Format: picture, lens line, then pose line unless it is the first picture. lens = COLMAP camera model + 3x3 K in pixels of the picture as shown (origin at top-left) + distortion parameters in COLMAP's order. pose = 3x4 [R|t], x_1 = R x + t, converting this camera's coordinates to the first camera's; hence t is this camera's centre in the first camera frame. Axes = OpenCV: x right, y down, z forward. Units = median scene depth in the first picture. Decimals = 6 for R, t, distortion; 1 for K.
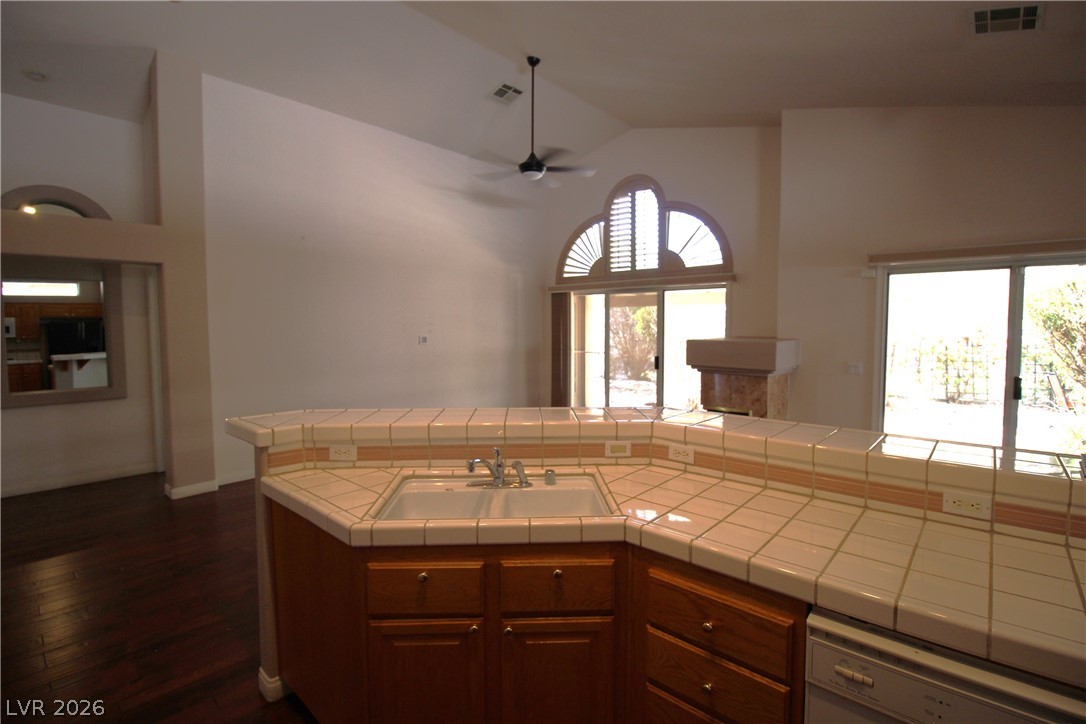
lens RADIAL K [[502.6, 0, 547.6], [0, 502.6, 351.5], [0, 0, 1]] dist [0.001784, -0.014924]
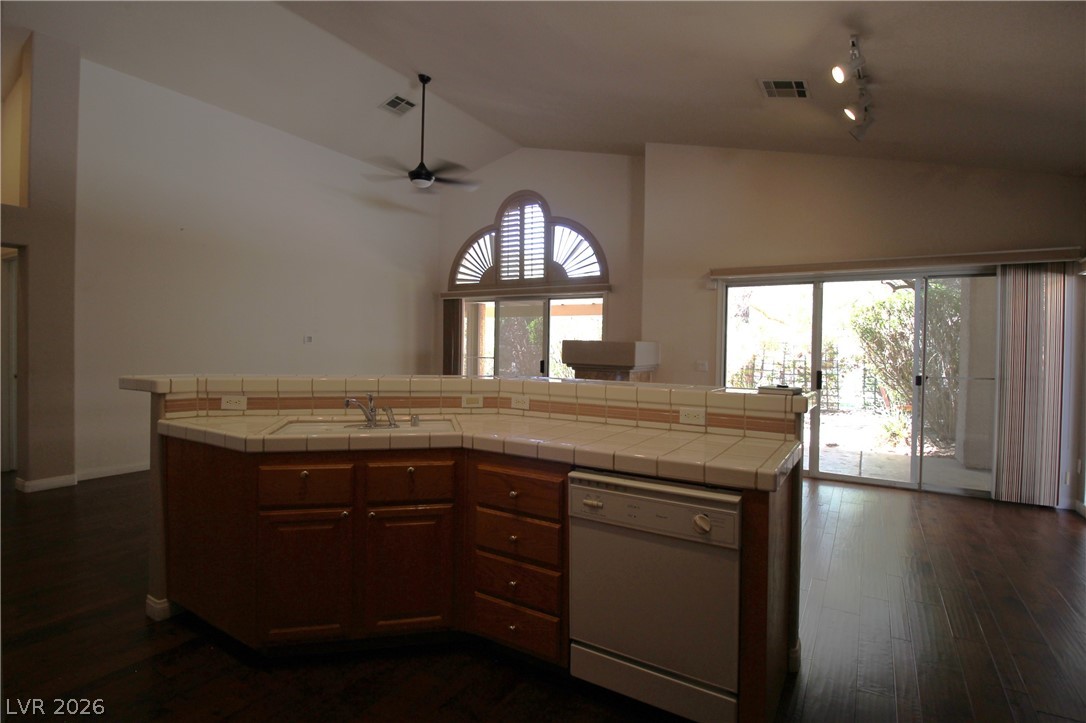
lens RADIAL K [[531.9, 0, 546.0], [0, 531.9, 351.1], [0, 0, 1]] dist [0.002379, -0.016677]
pose [[0.983924, 0.016949, 0.177779, 0.030761], [-0.009309, 0.999000, -0.043726, 0.046884], [-0.178342, 0.041368, 0.983099, -0.126384]]
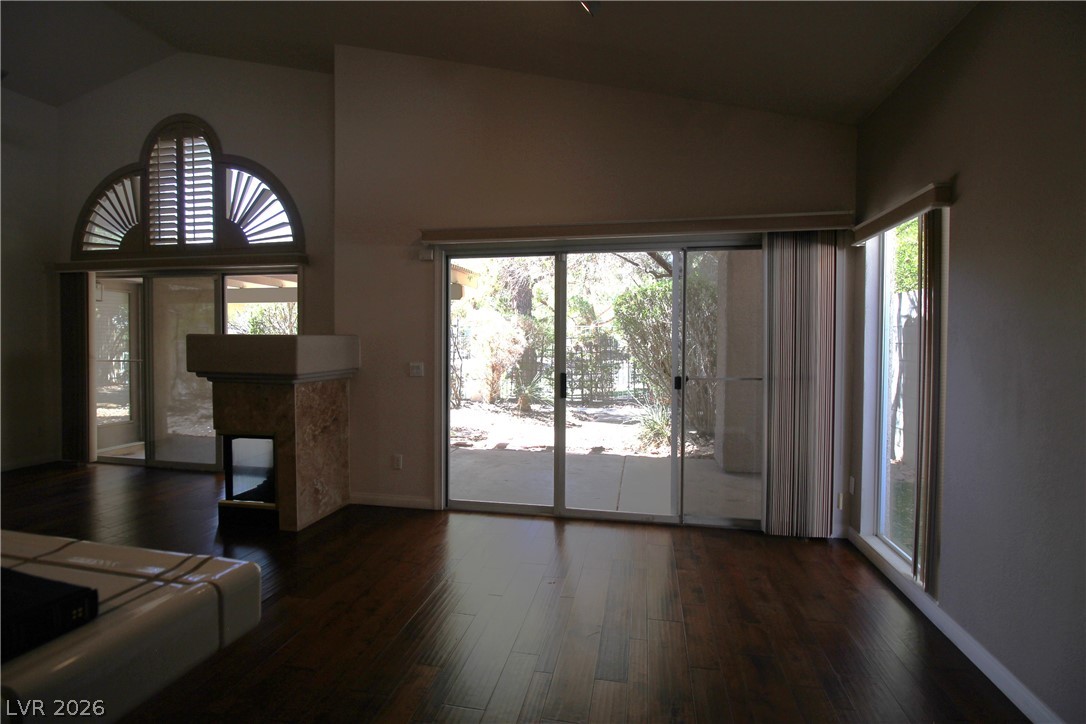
lens RADIAL K [[502.6, 0, 547.6], [0, 502.6, 351.5], [0, 0, 1]] dist [0.001784, -0.014924]
pose [[0.861848, -0.004292, 0.507149, 0.321923], [0.020676, 0.999430, -0.026677, 0.025306], [-0.506745, 0.033477, 0.861446, 0.154791]]
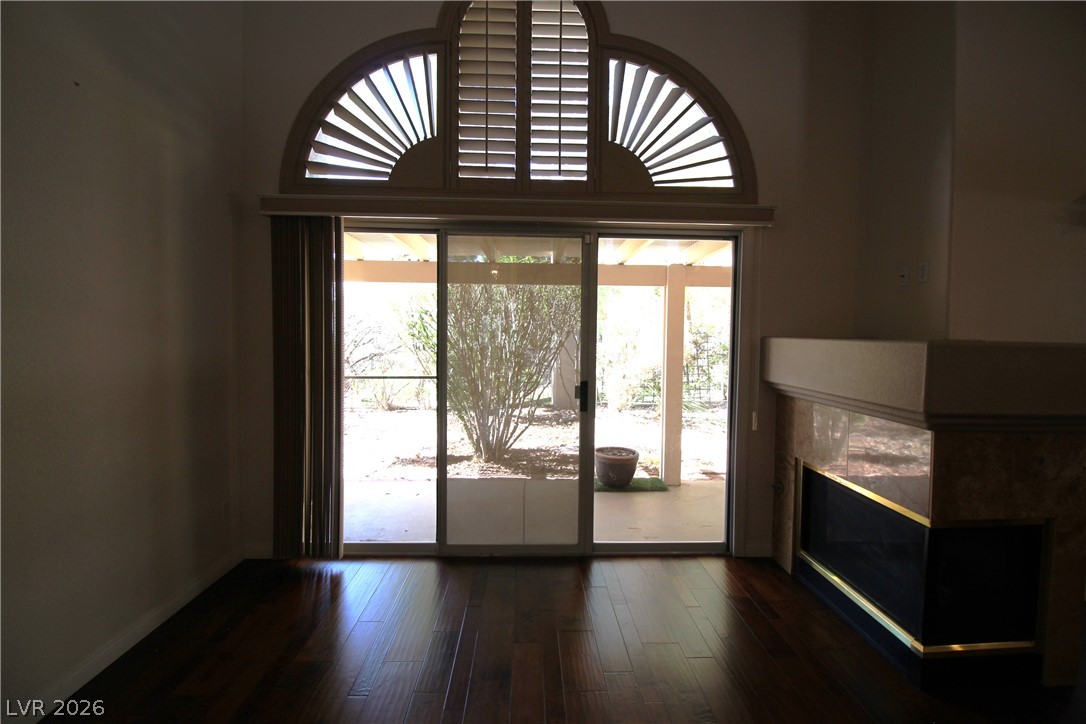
lens RADIAL K [[502.6, 0, 547.6], [0, 502.6, 351.5], [0, 0, 1]] dist [0.001784, -0.014924]
pose [[0.726062, -0.011556, 0.687532, -0.134097], [0.021173, 0.999760, -0.005555, -0.018151], [-0.687303, 0.018591, 0.726133, 0.848059]]
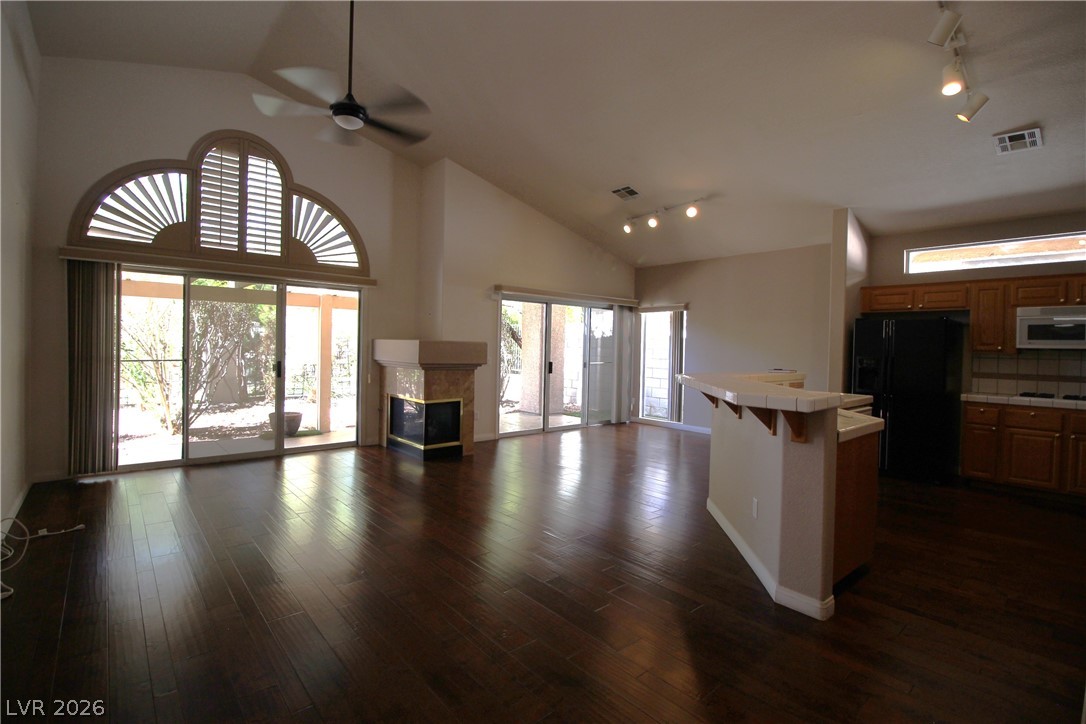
lens RADIAL K [[502.6, 0, 547.6], [0, 502.6, 351.5], [0, 0, 1]] dist [0.001784, -0.014924]
pose [[0.127968, -0.003825, 0.991771, -0.672522], [0.031360, 0.999508, -0.000192, 0.008612], [-0.991282, 0.031127, 0.128025, 0.544818]]
